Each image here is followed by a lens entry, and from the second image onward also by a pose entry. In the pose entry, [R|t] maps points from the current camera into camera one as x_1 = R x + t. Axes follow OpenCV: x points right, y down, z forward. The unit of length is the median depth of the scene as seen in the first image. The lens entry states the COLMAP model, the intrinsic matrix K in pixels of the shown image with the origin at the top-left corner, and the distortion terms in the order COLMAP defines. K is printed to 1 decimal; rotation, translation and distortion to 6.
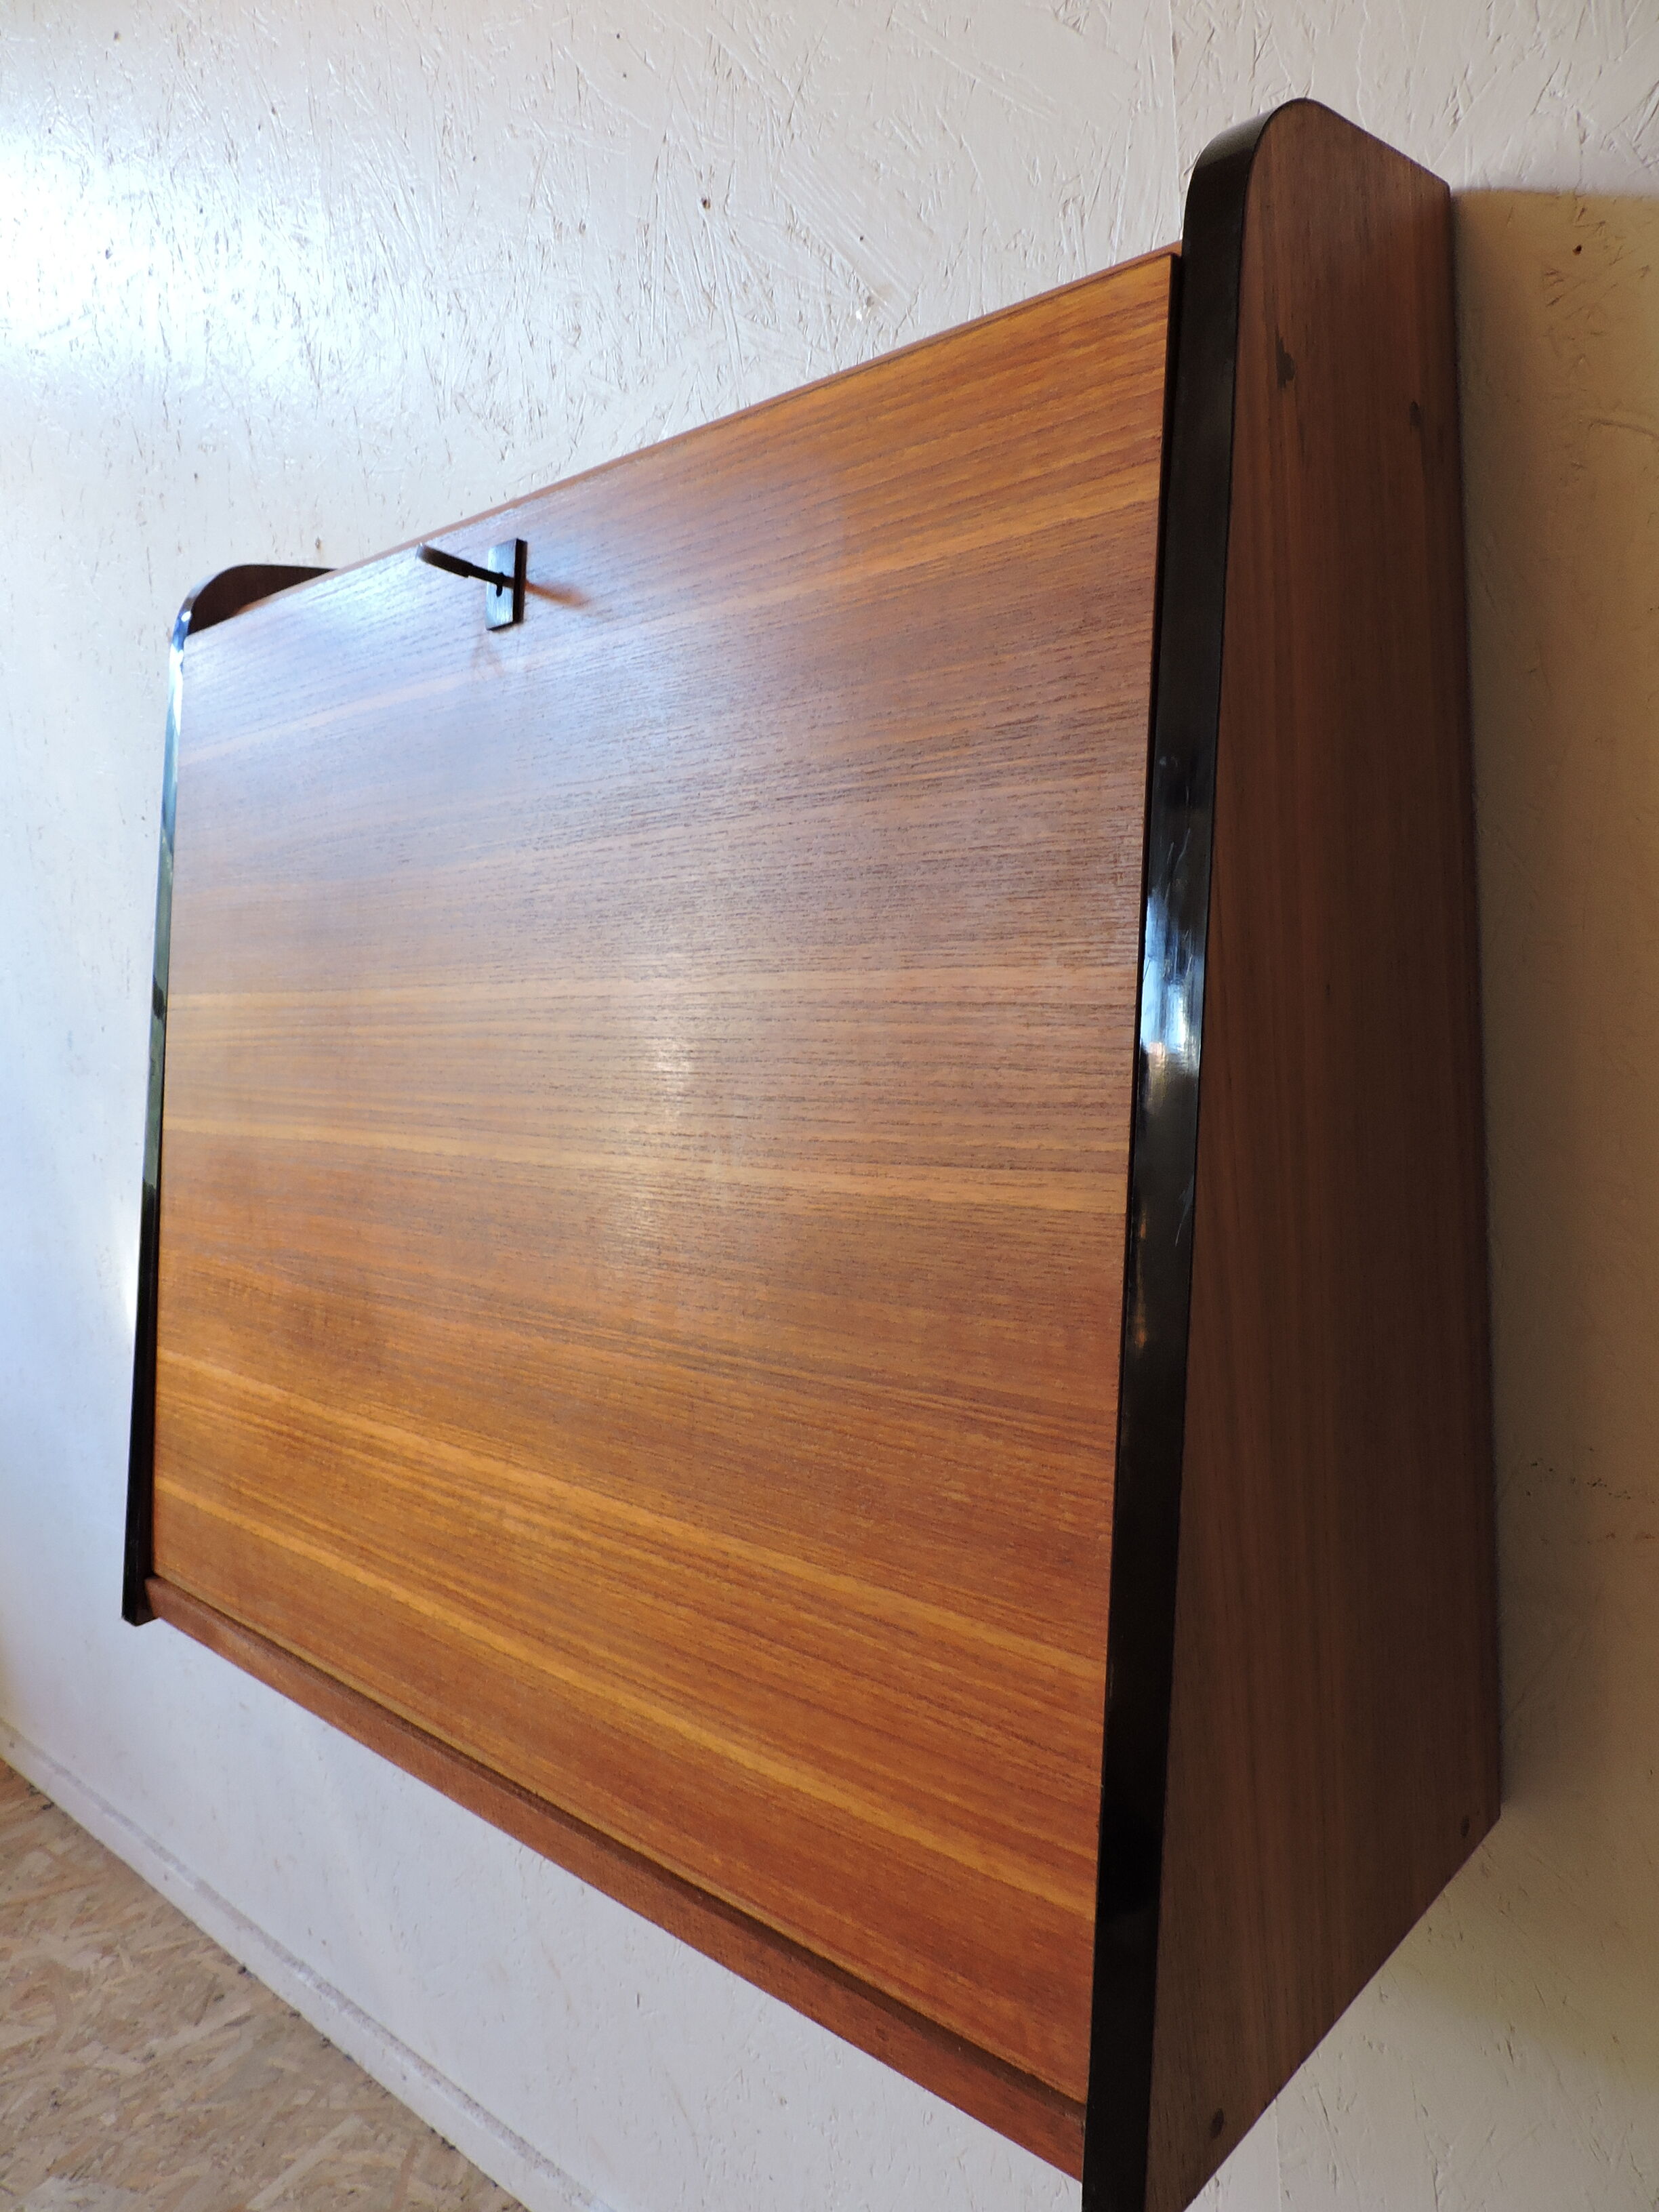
lens RADIAL K [[1584.1, 0, 830.2], [0, 1584.1, 1107.9], [0, 0, 1]] dist [-0.023520, 0.004910]
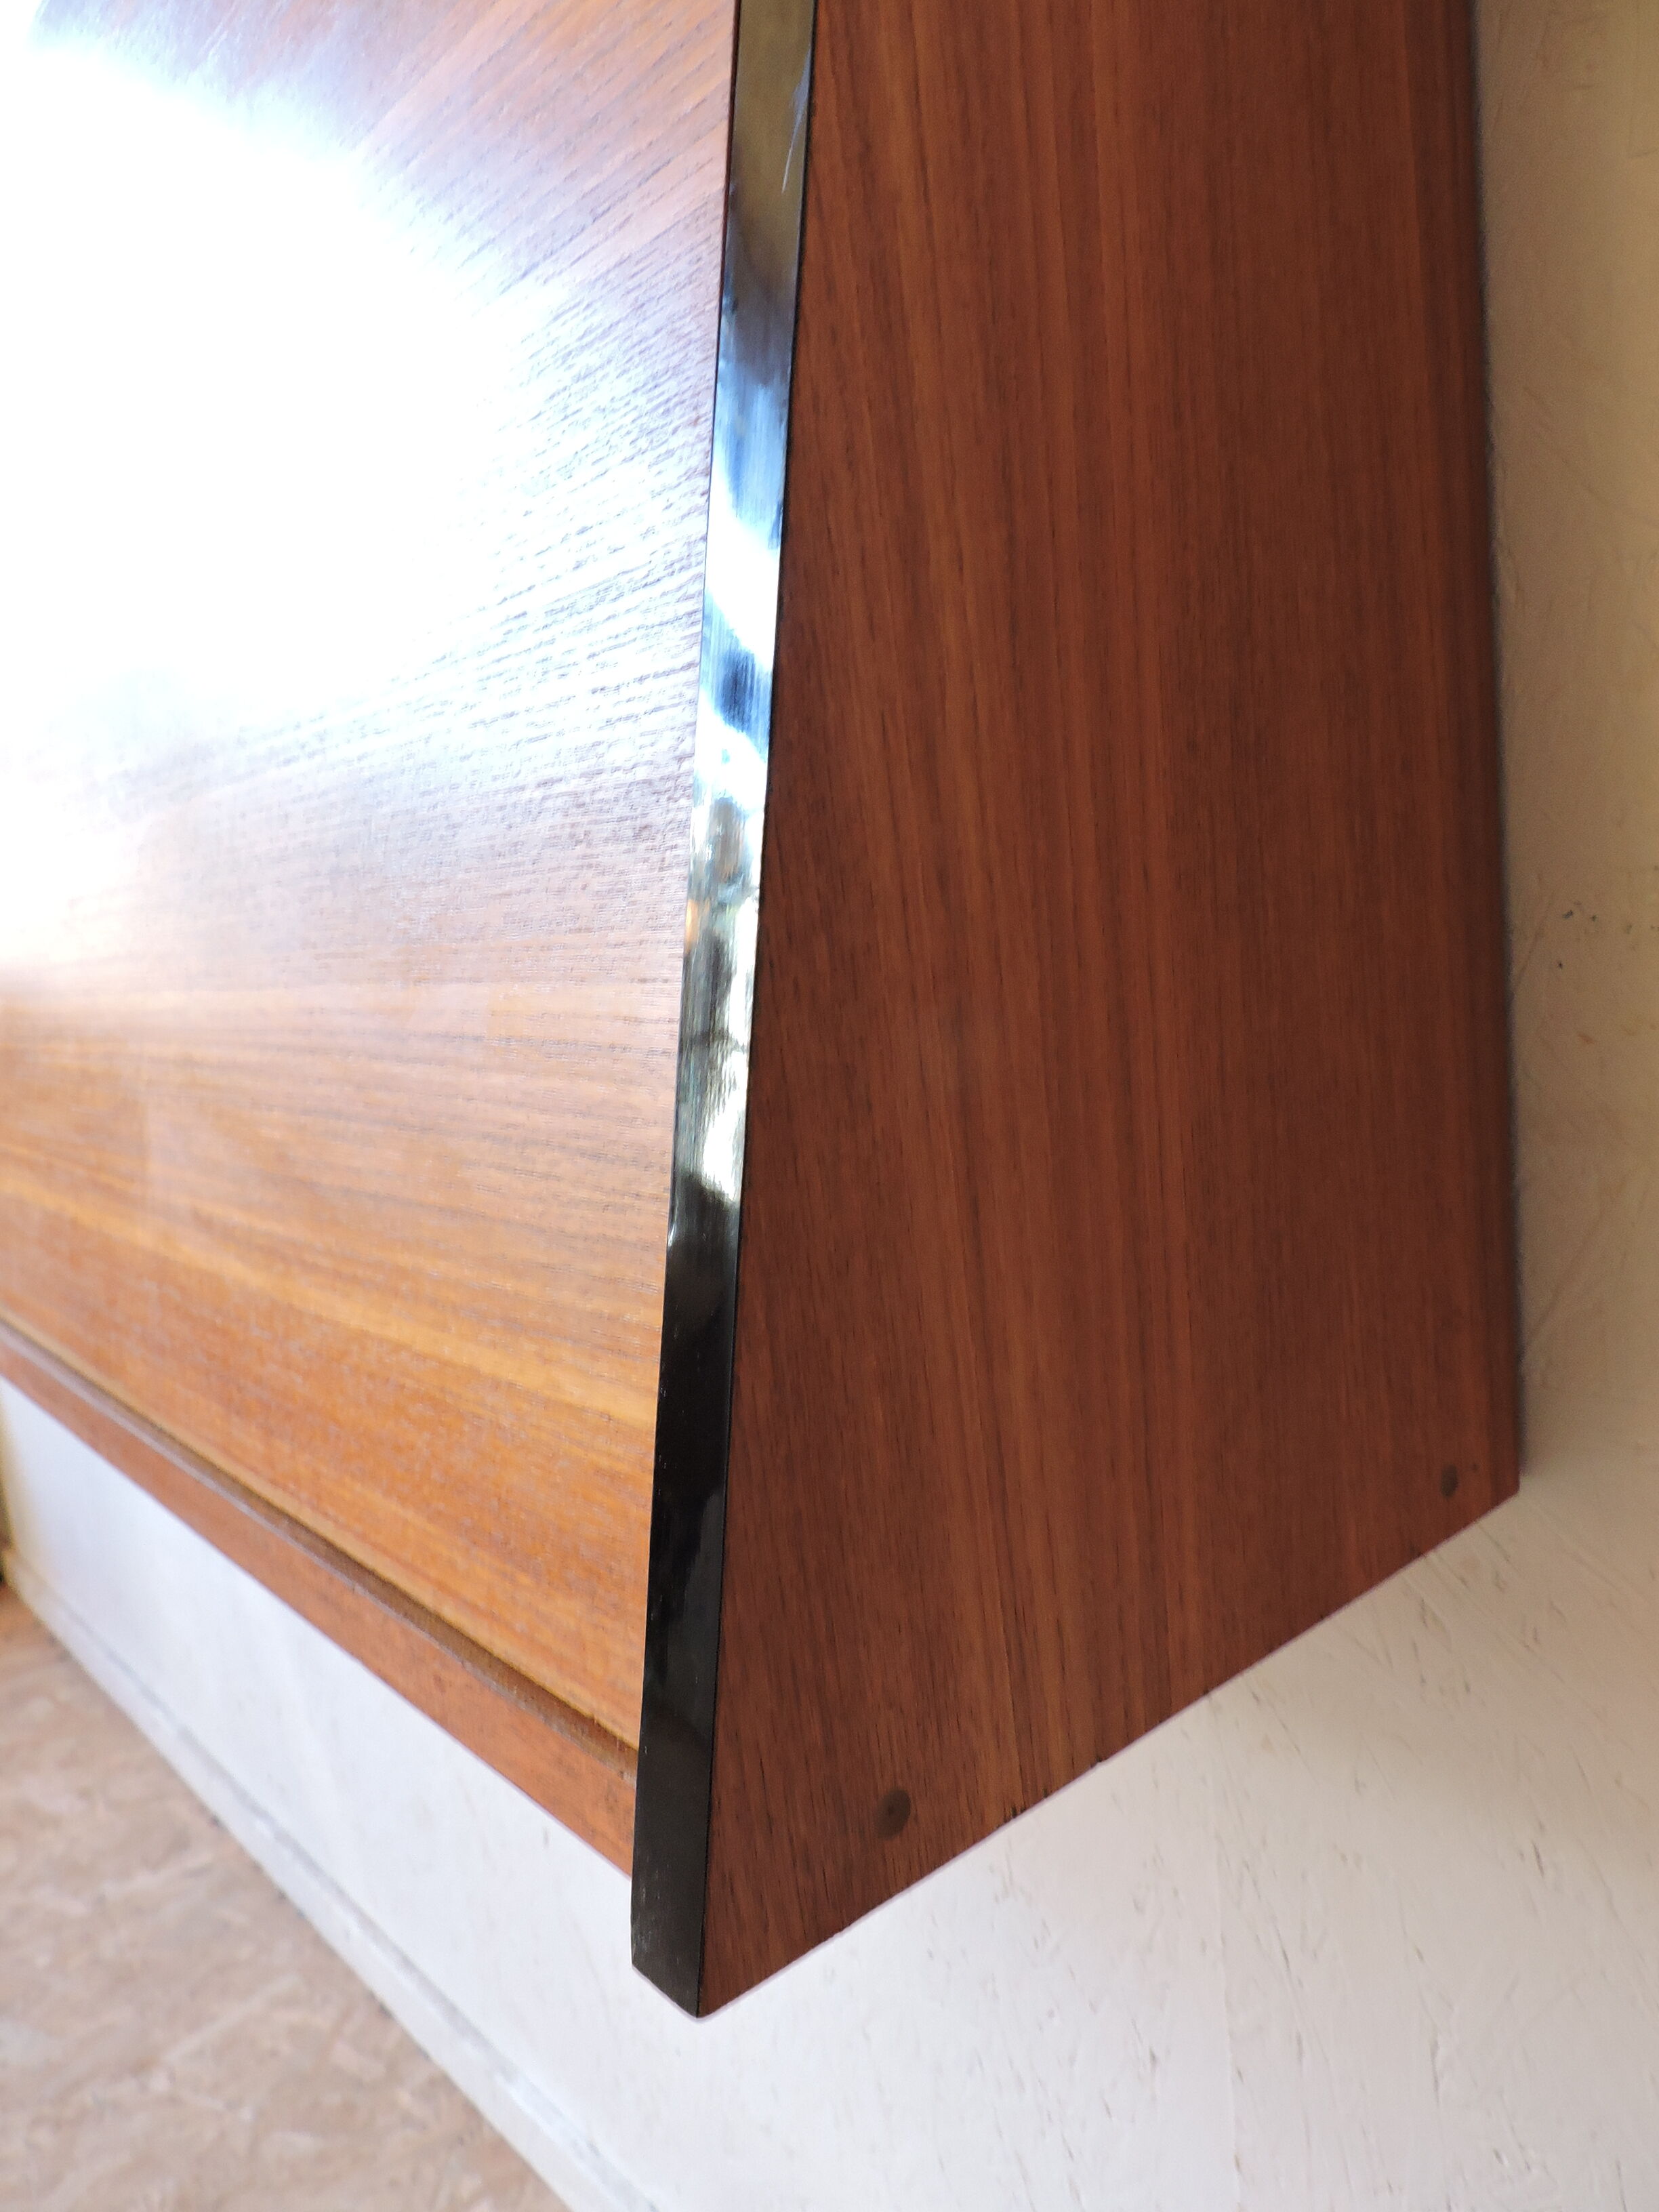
lens RADIAL K [[1584.1, 0, 841.5], [0, 1584.1, 1120.9], [0, 0, 1]] dist [-0.023520, 0.004910]
pose [[0.993788, 0.011378, -0.110707, 0.104435], [-0.009338, 0.999777, 0.018932, 0.138159], [0.110898, -0.017781, 0.993673, 0.153867]]
